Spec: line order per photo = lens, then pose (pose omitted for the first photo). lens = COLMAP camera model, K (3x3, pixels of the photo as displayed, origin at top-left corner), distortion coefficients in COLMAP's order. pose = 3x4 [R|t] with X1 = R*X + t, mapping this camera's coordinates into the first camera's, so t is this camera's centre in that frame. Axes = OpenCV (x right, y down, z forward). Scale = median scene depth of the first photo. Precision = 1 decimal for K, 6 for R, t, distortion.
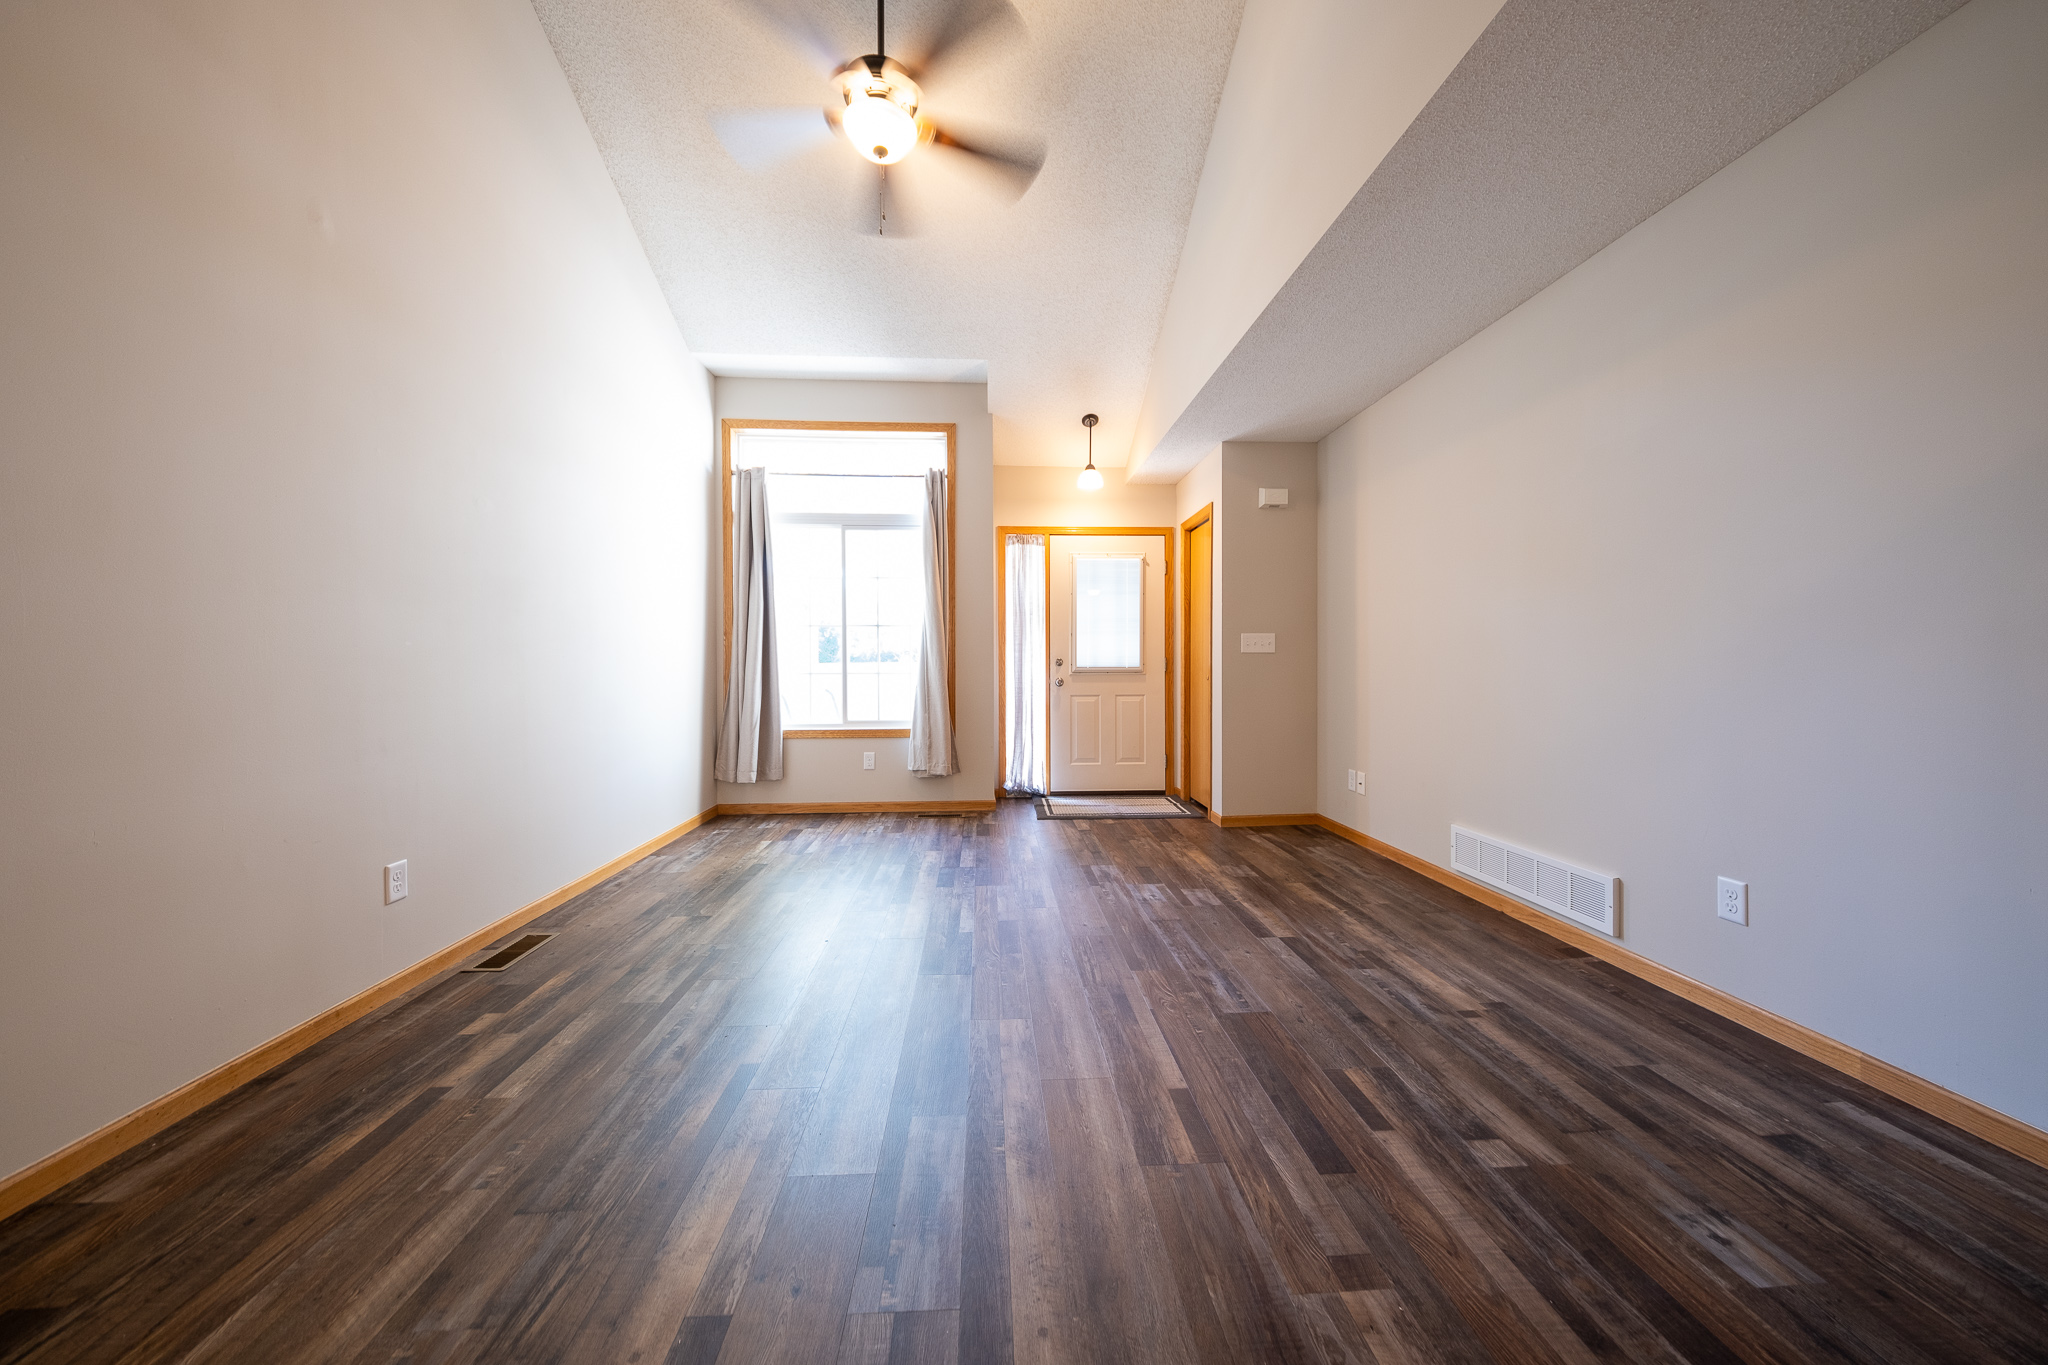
lens RADIAL K [[696.9, 0, 1024.4], [0, 696.9, 669.3], [0, 0, 1]] dist [0.000274, 0.000071]
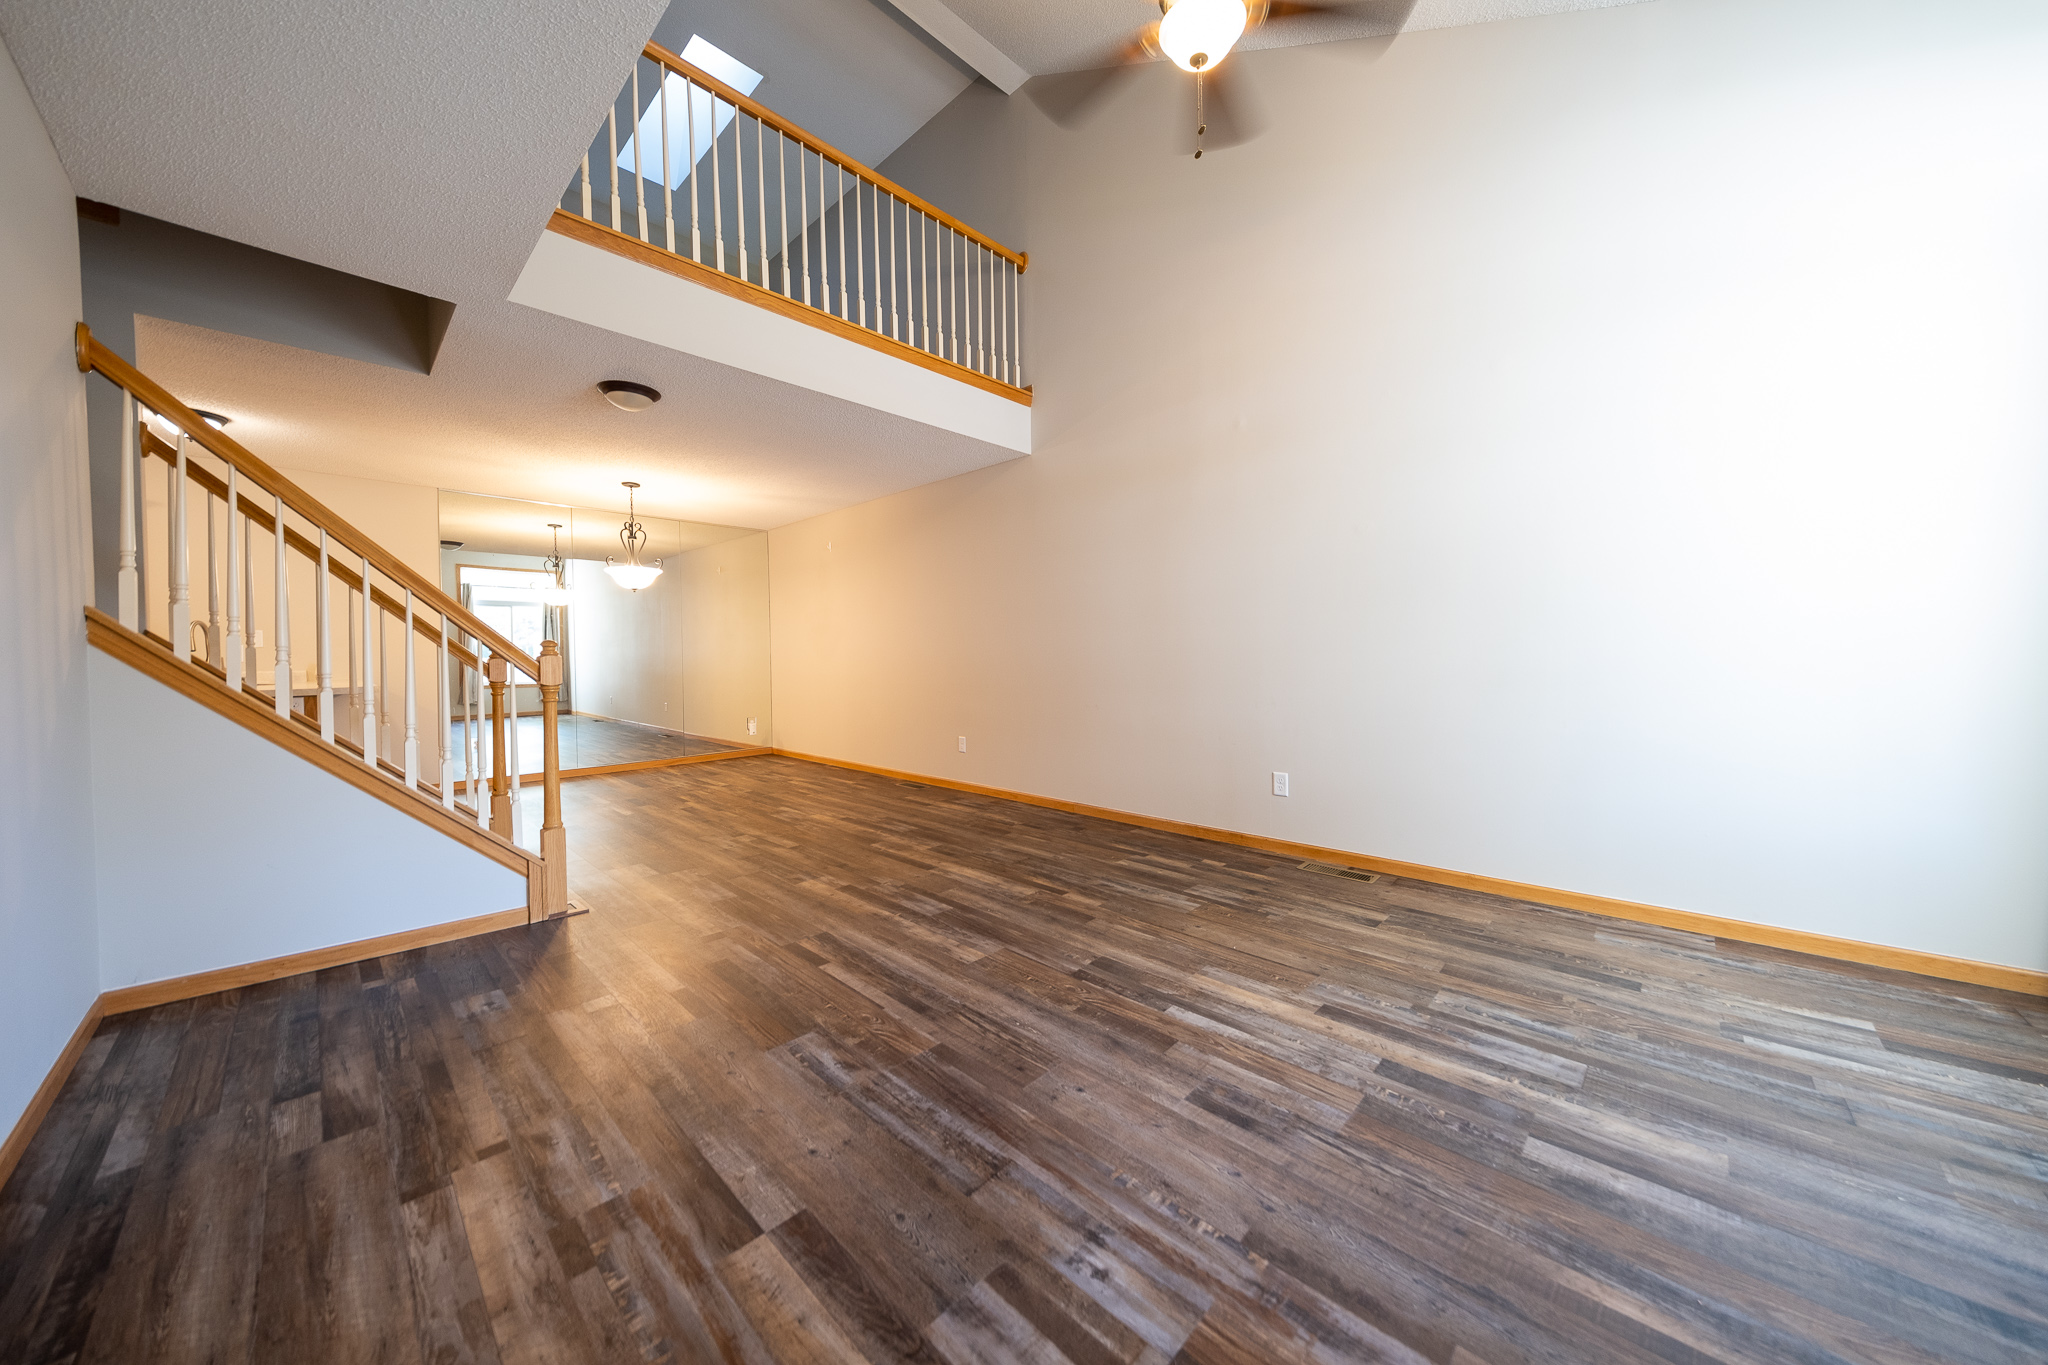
lens RADIAL K [[696.9, 0, 1023.6], [0, 696.9, 669.3], [0, 0, 1]] dist [0.000274, 0.000071]
pose [[-0.738395, 0.023619, -0.673955, 0.618398], [0.006621, 0.999592, 0.027777, -0.020072], [0.674336, 0.016048, -0.738250, 1.660297]]
